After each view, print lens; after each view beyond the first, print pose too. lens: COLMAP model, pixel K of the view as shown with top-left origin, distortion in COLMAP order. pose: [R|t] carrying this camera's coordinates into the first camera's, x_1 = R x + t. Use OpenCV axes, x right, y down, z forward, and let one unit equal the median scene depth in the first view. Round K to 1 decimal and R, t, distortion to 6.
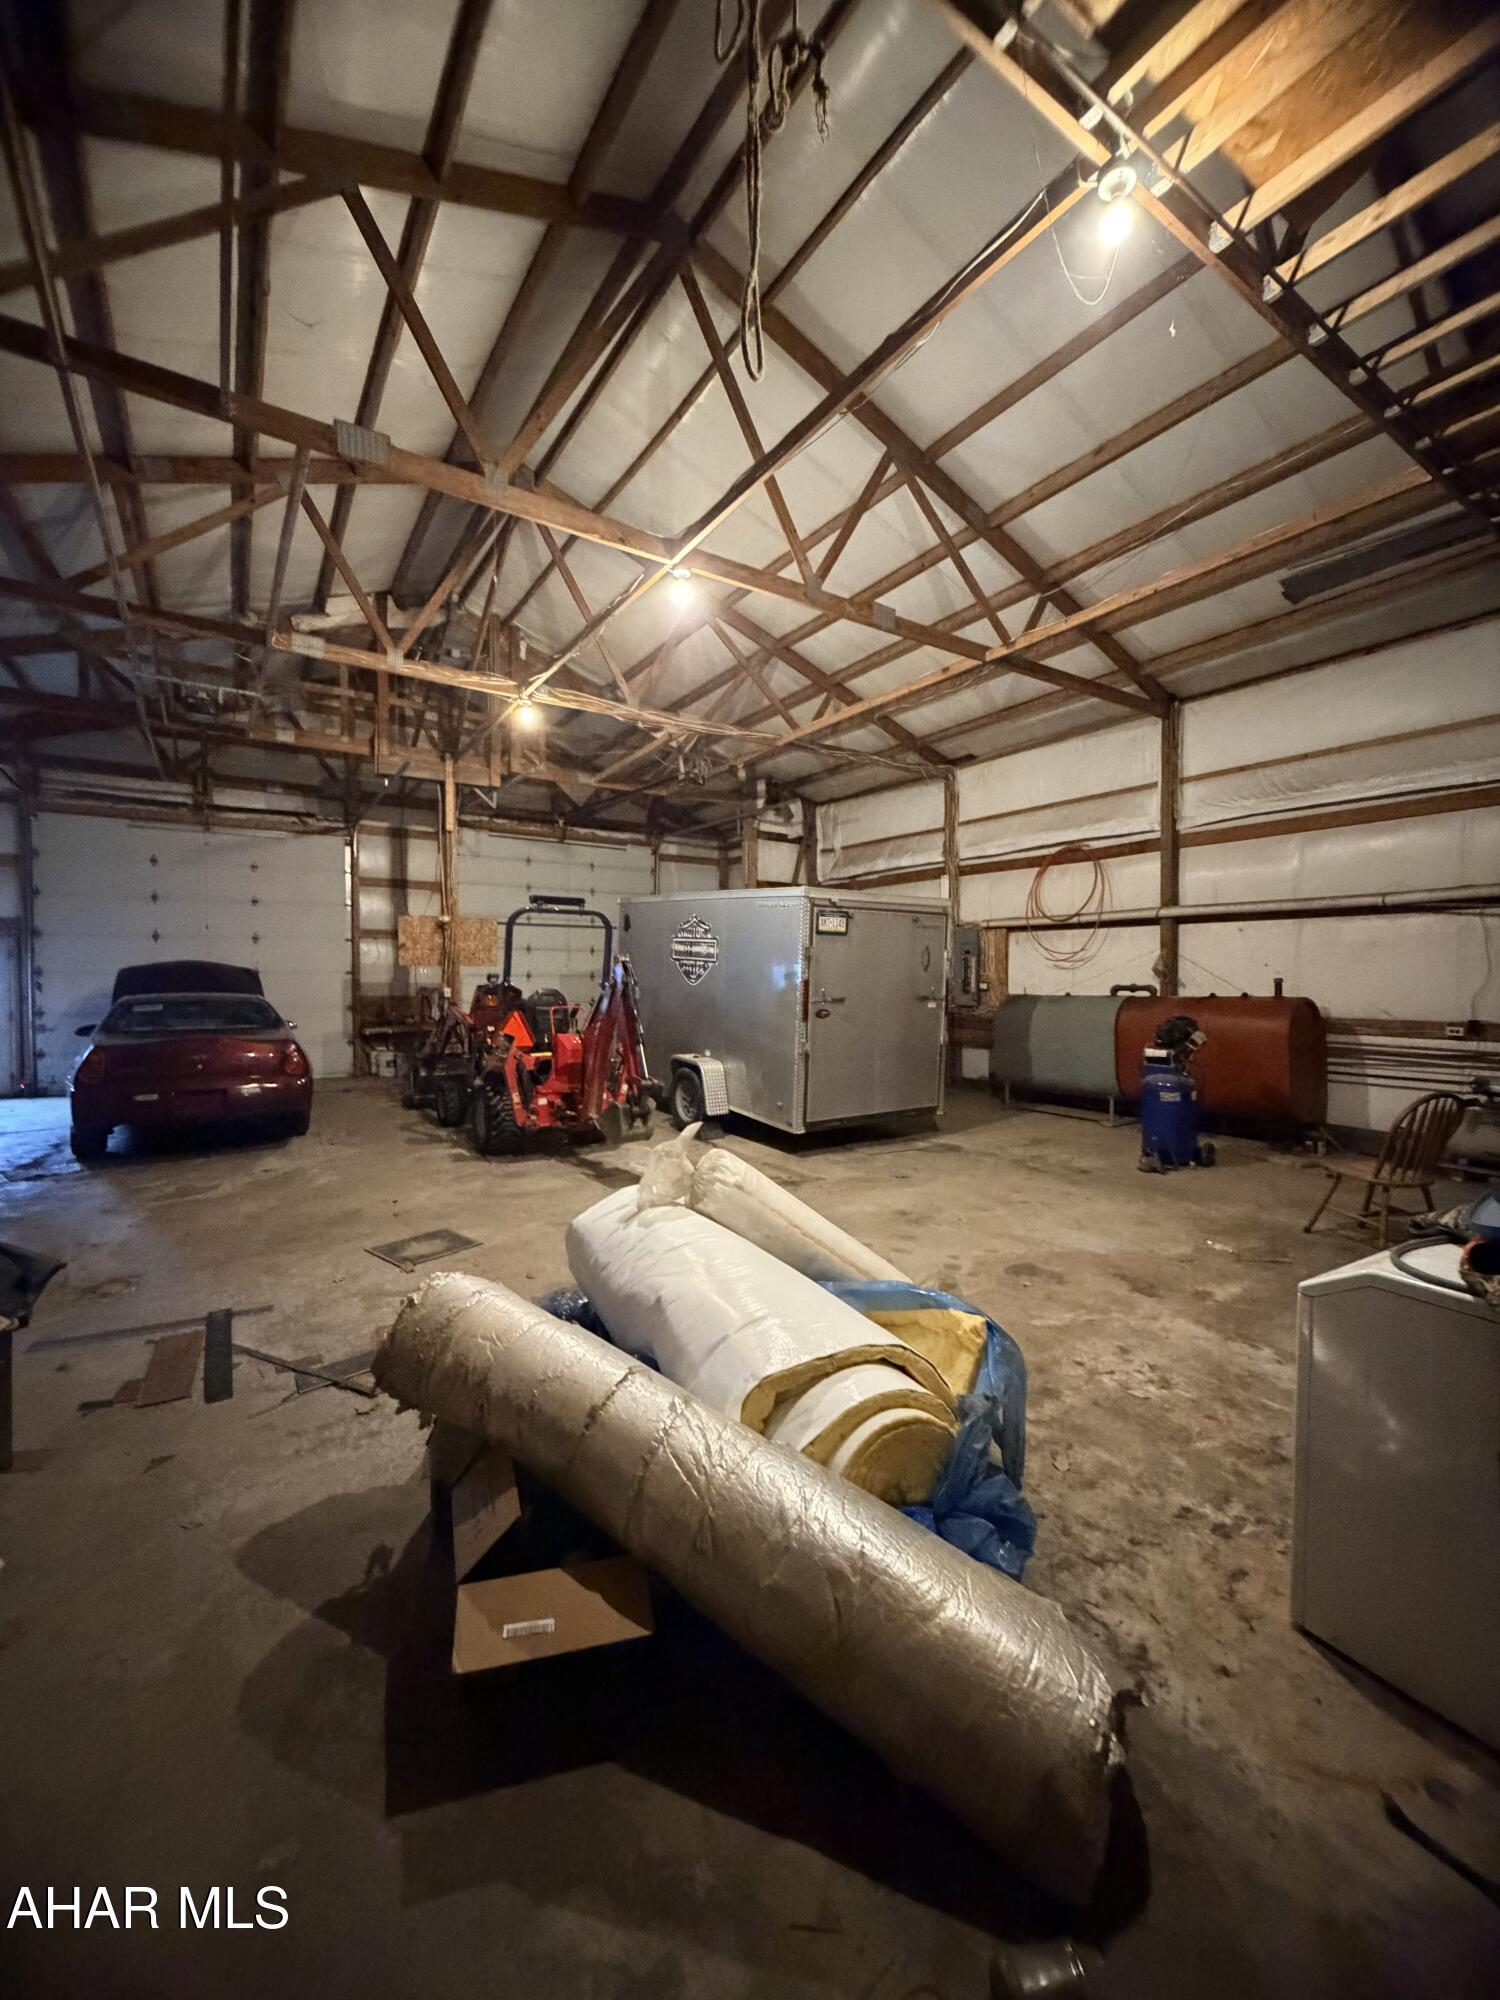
lens RADIAL K [[797.0, 0, 746.0], [0, 797.0, 993.2], [0, 0, 1]] dist [-0.001227, -0.000169]
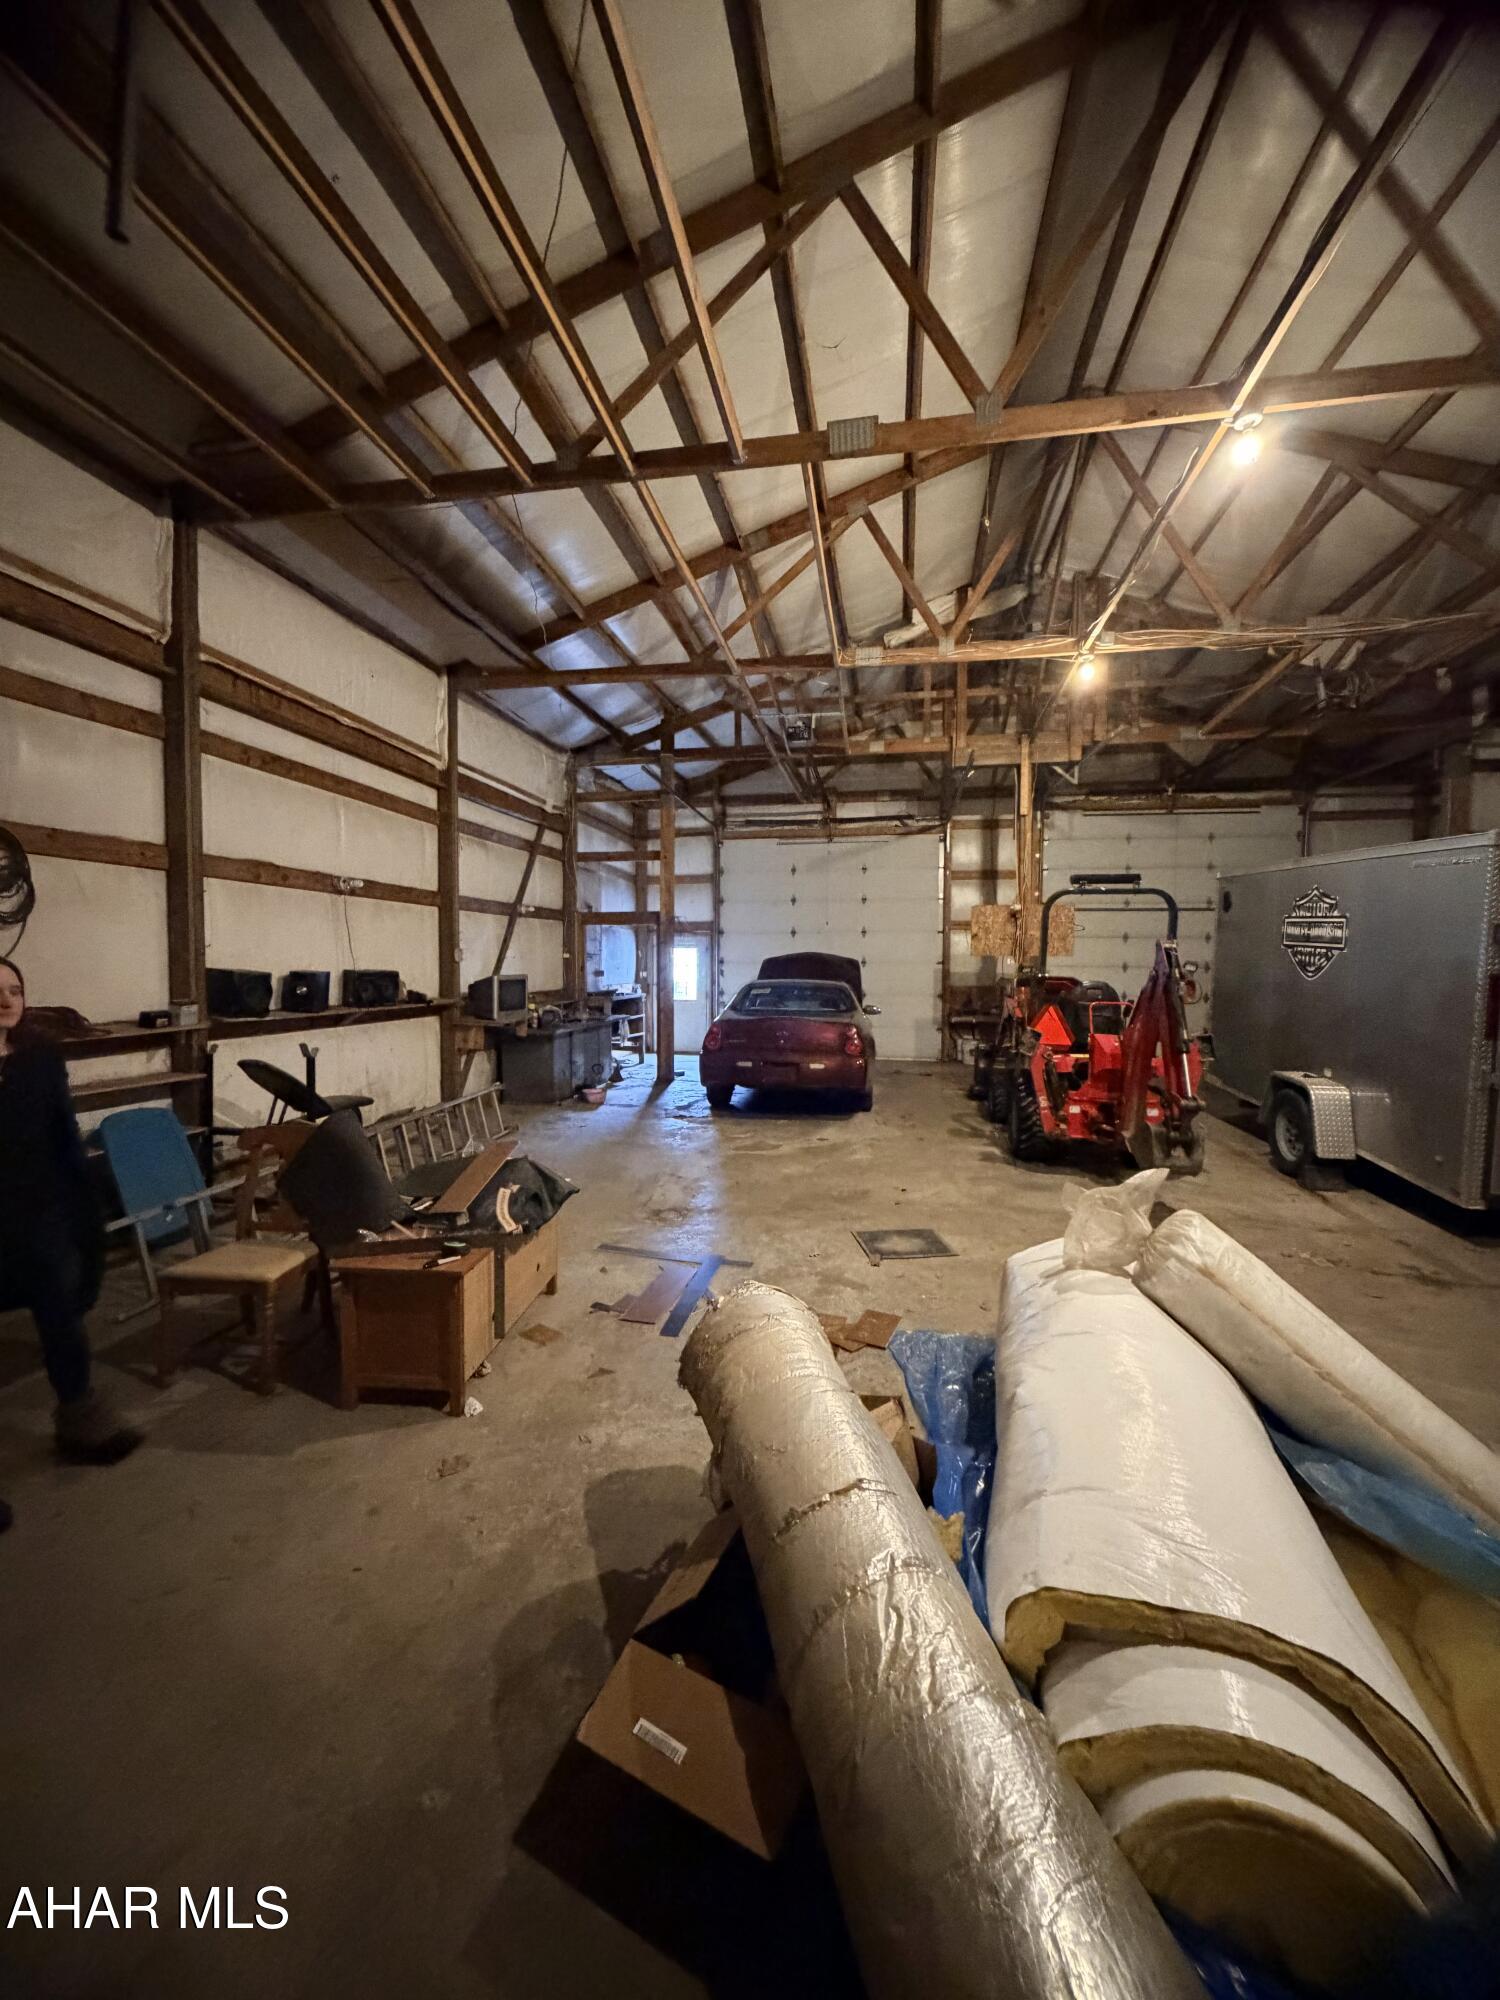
lens RADIAL K [[797.0, 0, 746.0], [0, 797.0, 993.2], [0, 0, 1]] dist [-0.001227, -0.000169]
pose [[0.719576, 0.029340, -0.693793, 0.072429], [-0.021645, 0.999569, 0.019822, -0.001420], [0.694076, 0.000753, 0.719901, 0.094923]]
